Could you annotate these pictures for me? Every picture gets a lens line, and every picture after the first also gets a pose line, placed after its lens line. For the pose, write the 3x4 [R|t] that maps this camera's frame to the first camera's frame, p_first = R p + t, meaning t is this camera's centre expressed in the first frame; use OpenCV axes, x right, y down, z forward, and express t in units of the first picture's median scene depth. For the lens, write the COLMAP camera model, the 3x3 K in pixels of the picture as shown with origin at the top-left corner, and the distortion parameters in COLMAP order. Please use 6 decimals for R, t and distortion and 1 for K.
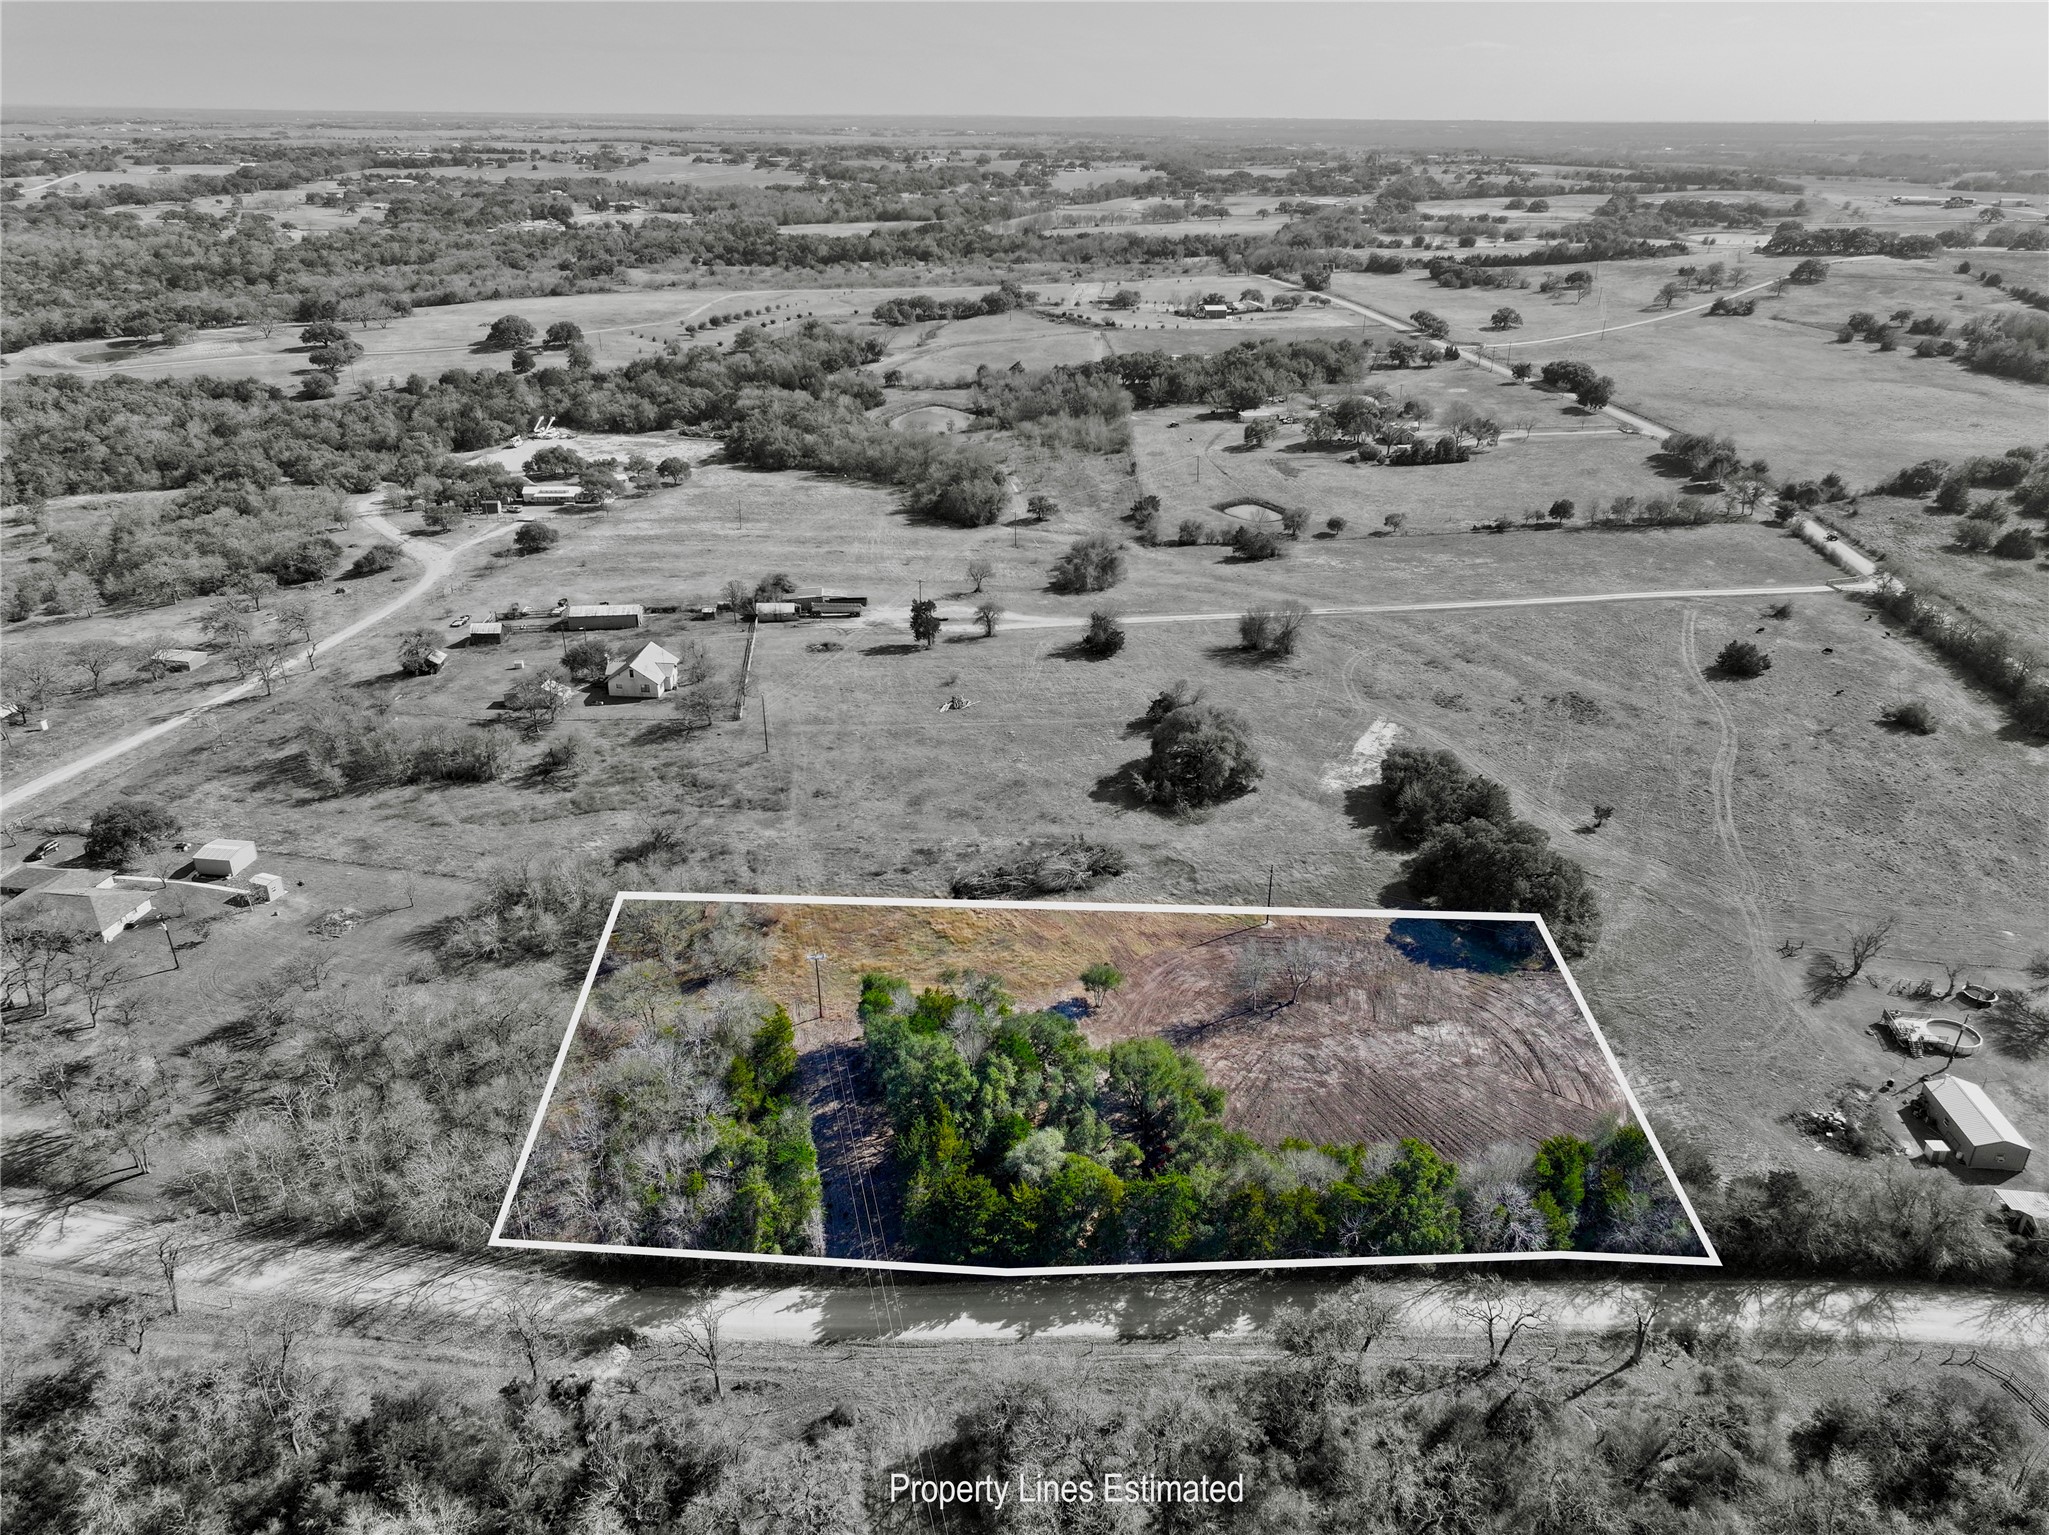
lens RADIAL K [[1436.2, 0, 1030.1], [0, 1436.2, 767.5], [0, 0, 1]] dist [-0.003814, 0.023037]
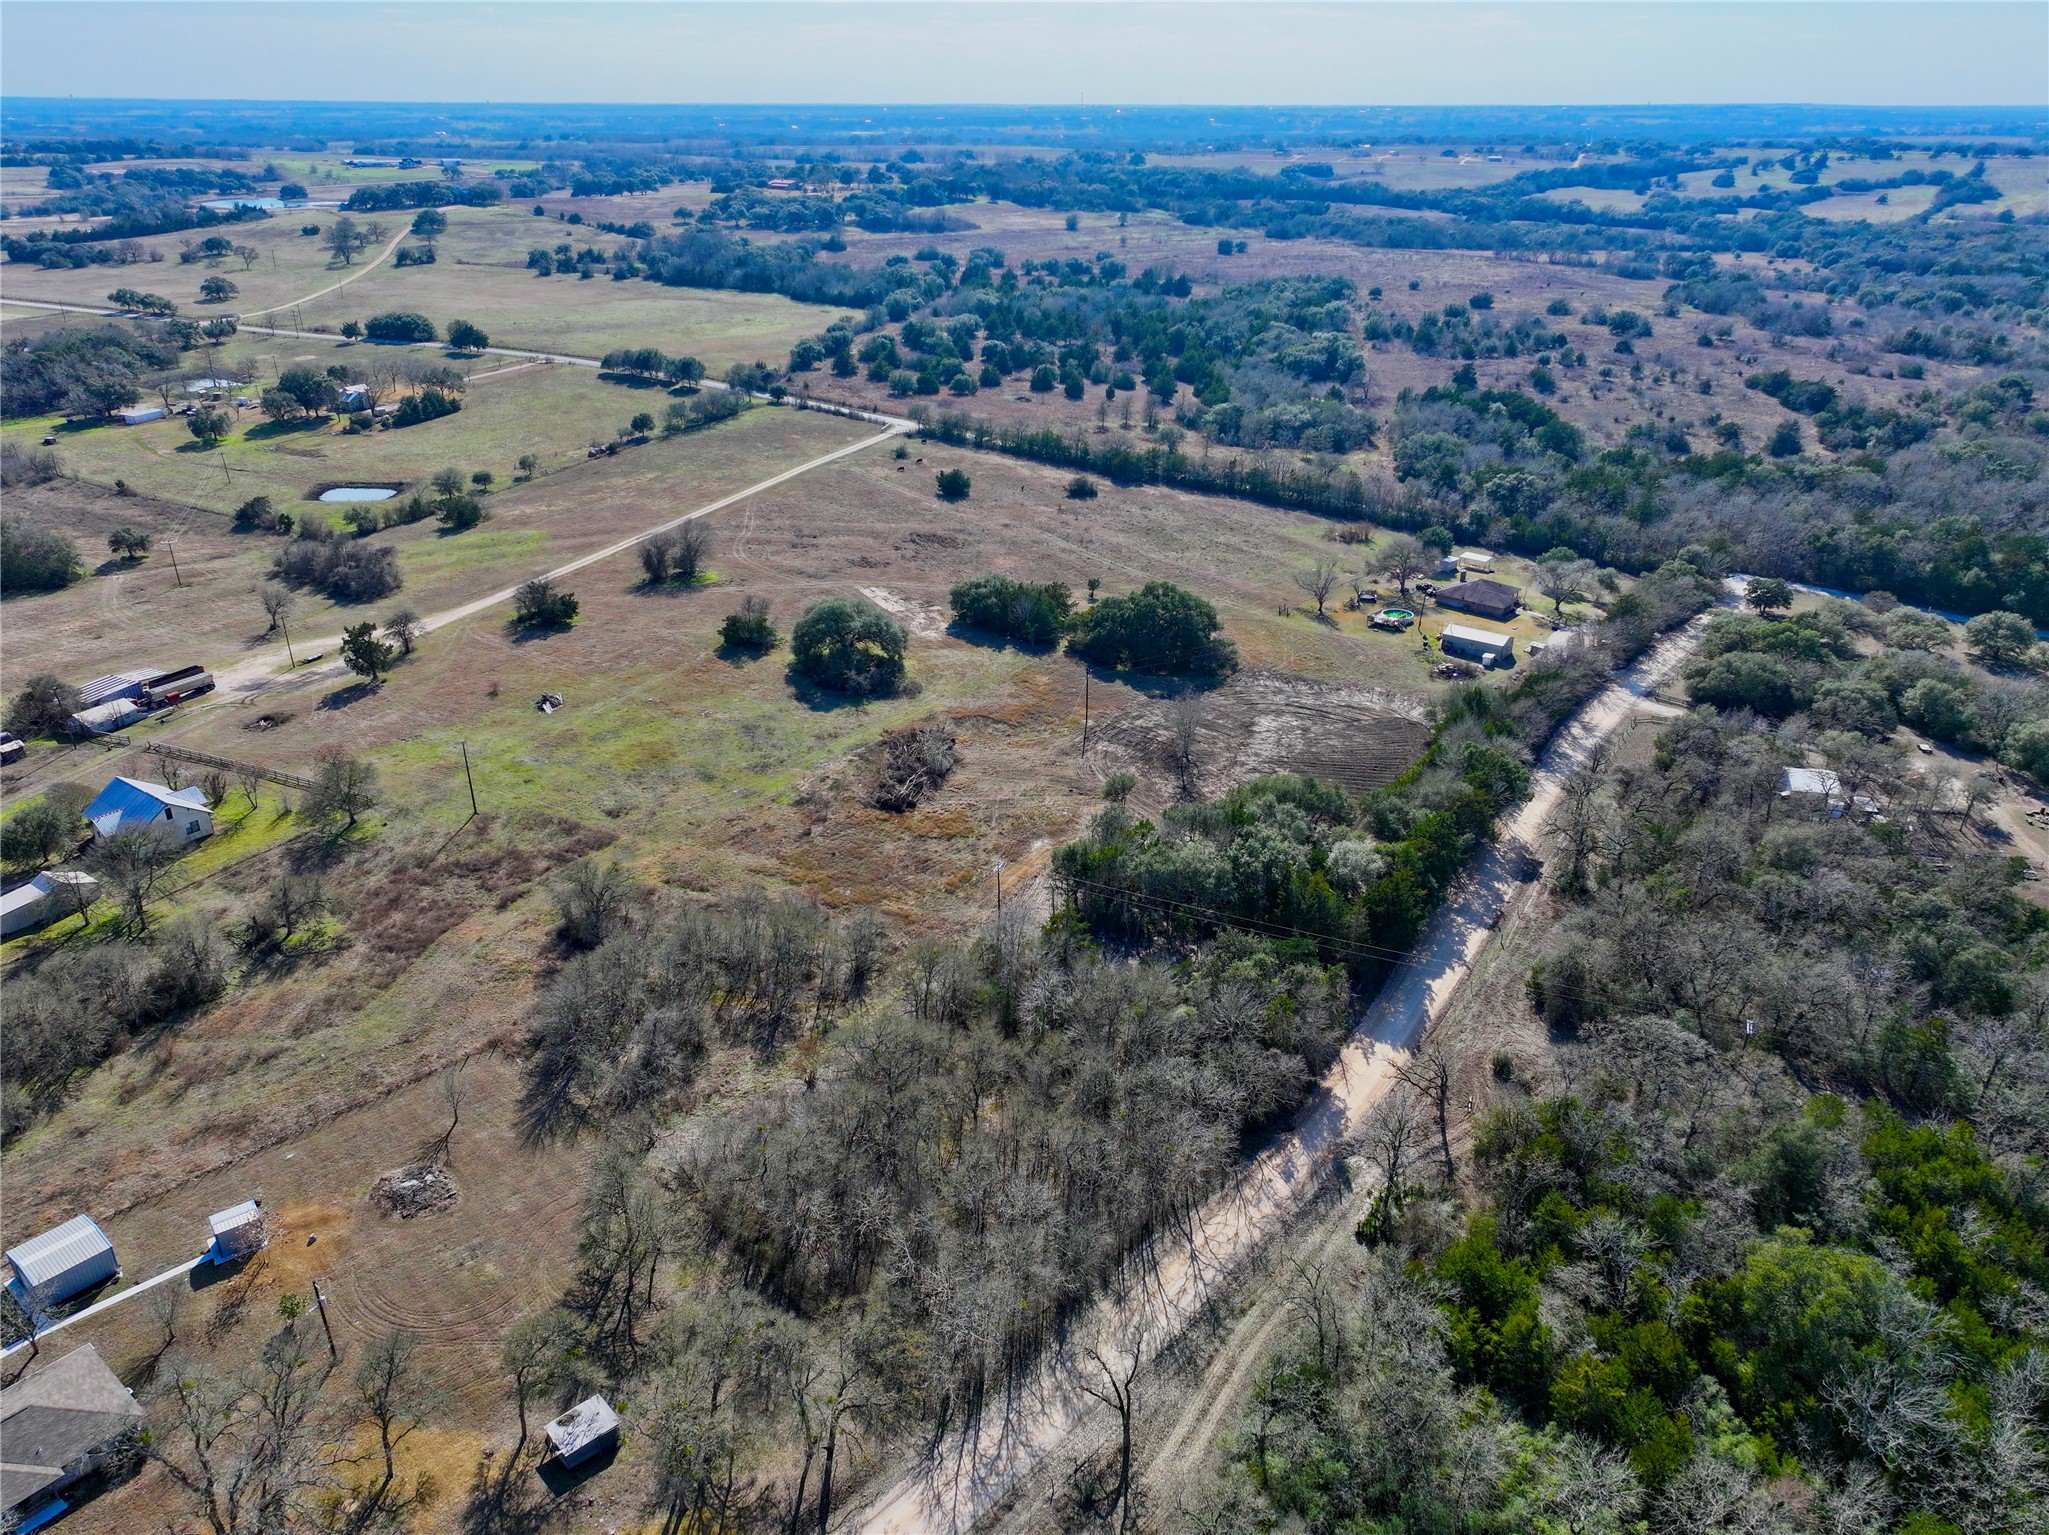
lens RADIAL K [[1436.2, 0, 1030.1], [0, 1436.2, 767.5], [0, 0, 1]] dist [-0.003814, 0.023037]
pose [[0.527702, -0.363475, 0.767735, -0.665246], [0.353845, 0.915734, 0.190328, -0.081394], [-0.772221, 0.171223, 0.611848, 0.300336]]
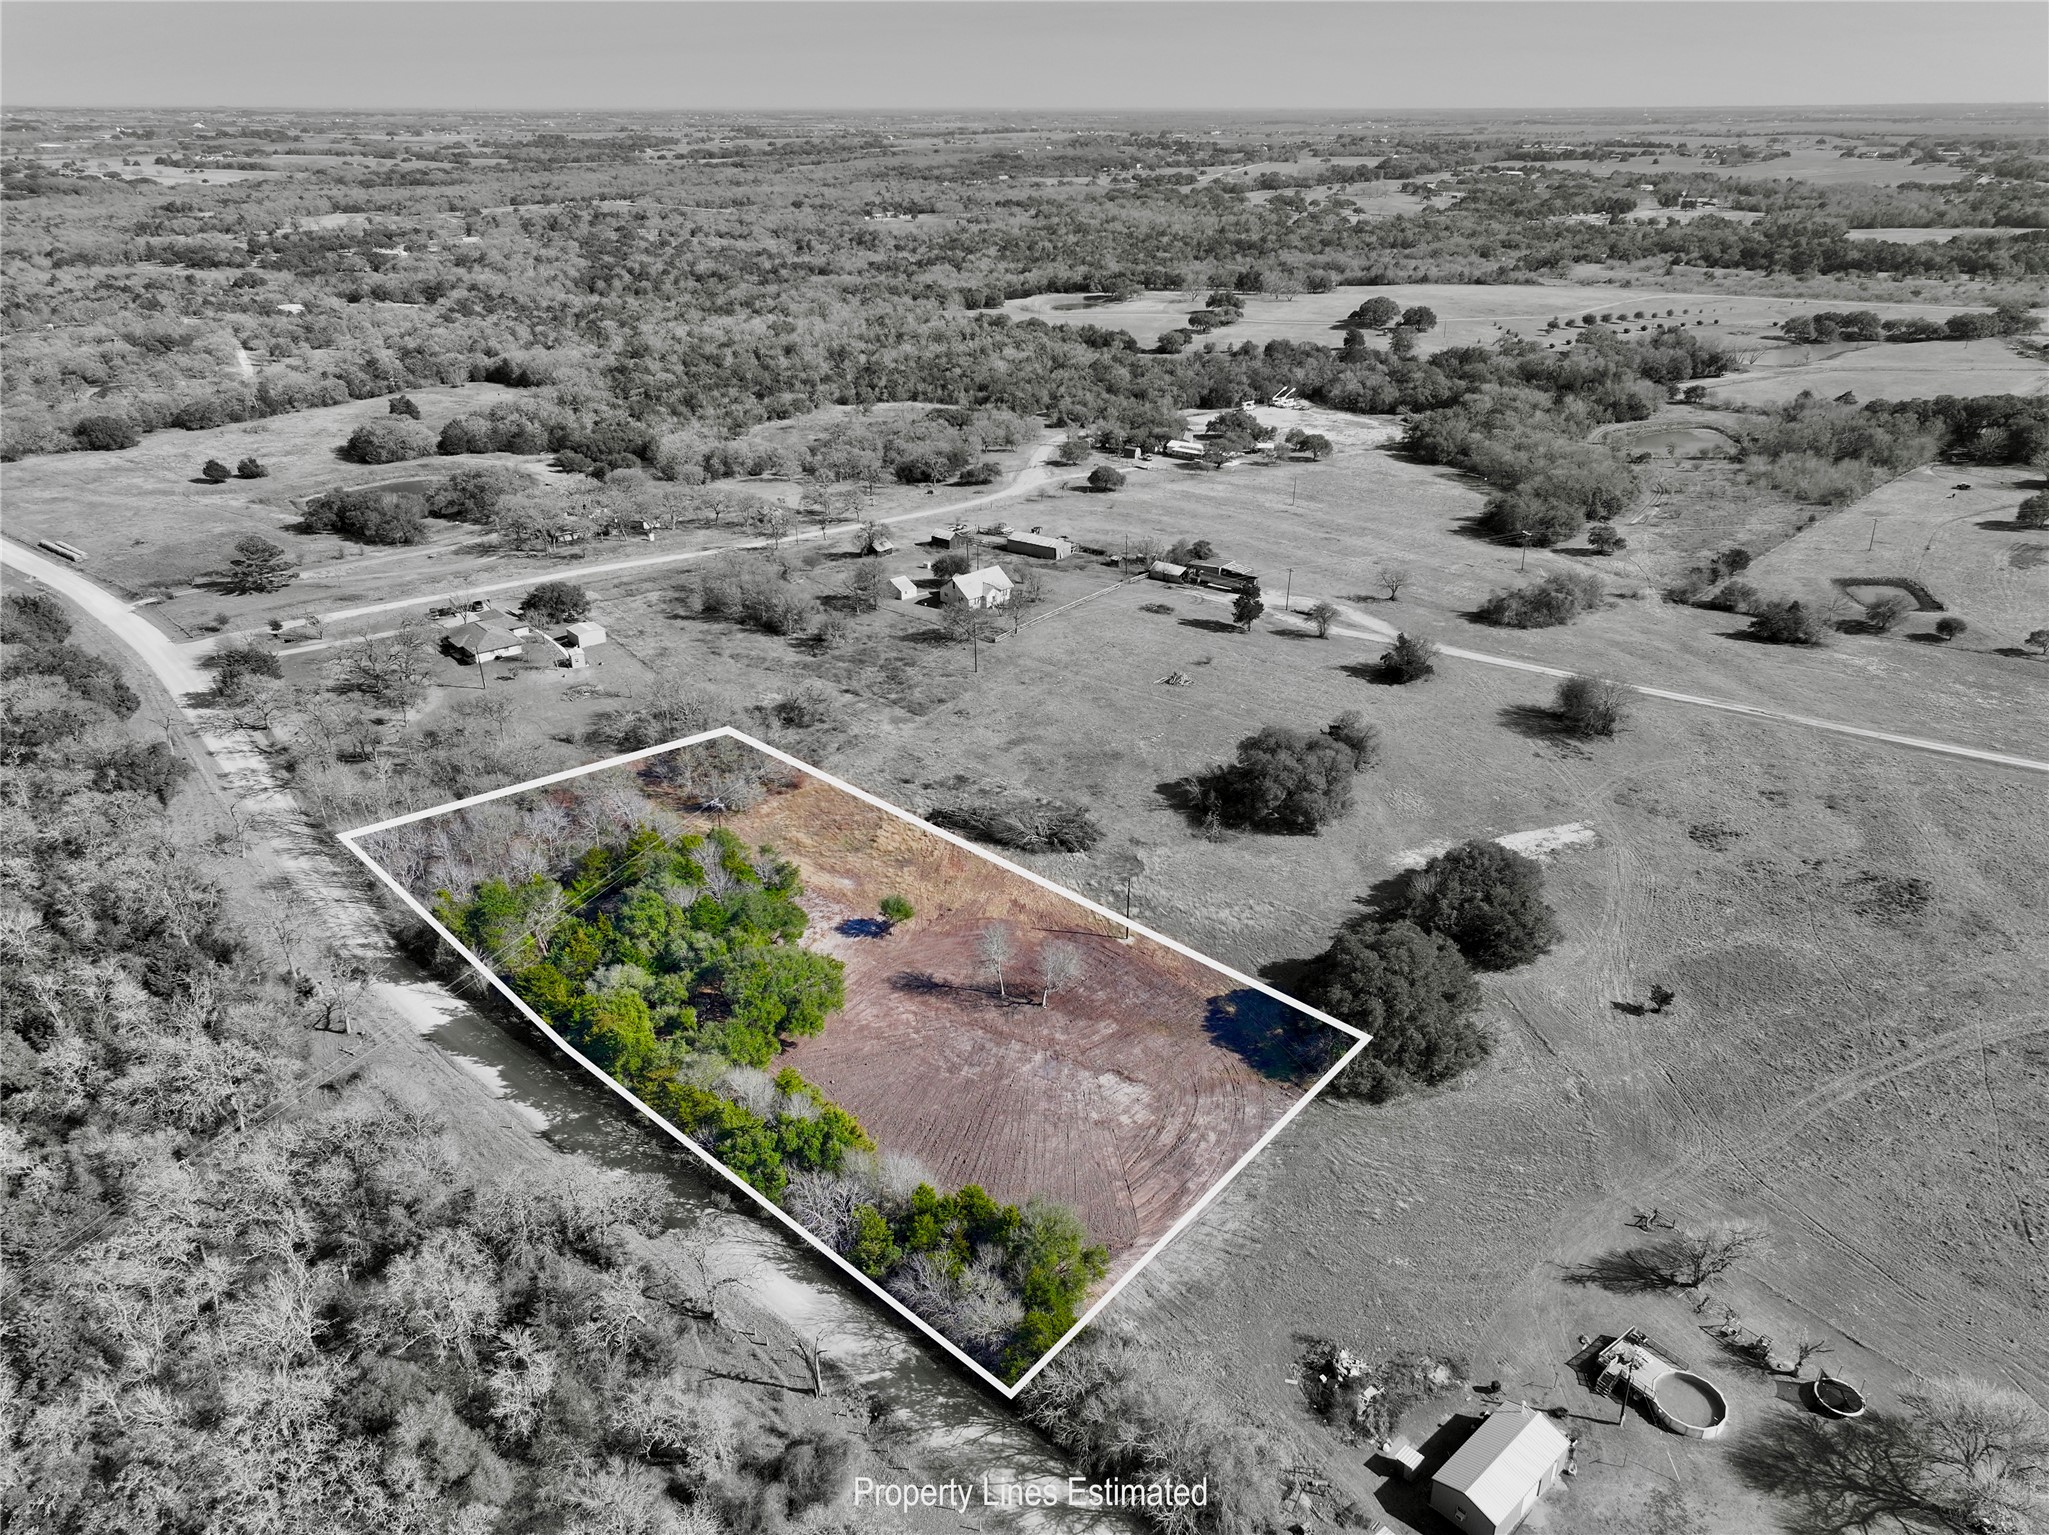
lens RADIAL K [[1436.2, 0, 1030.1], [0, 1436.2, 767.5], [0, 0, 1]] dist [-0.003814, 0.023037]
pose [[0.729966, 0.279046, -0.623925, 0.600985], [-0.277527, 0.955232, 0.102526, -0.070021], [0.624602, 0.098316, 0.774730, 0.189834]]
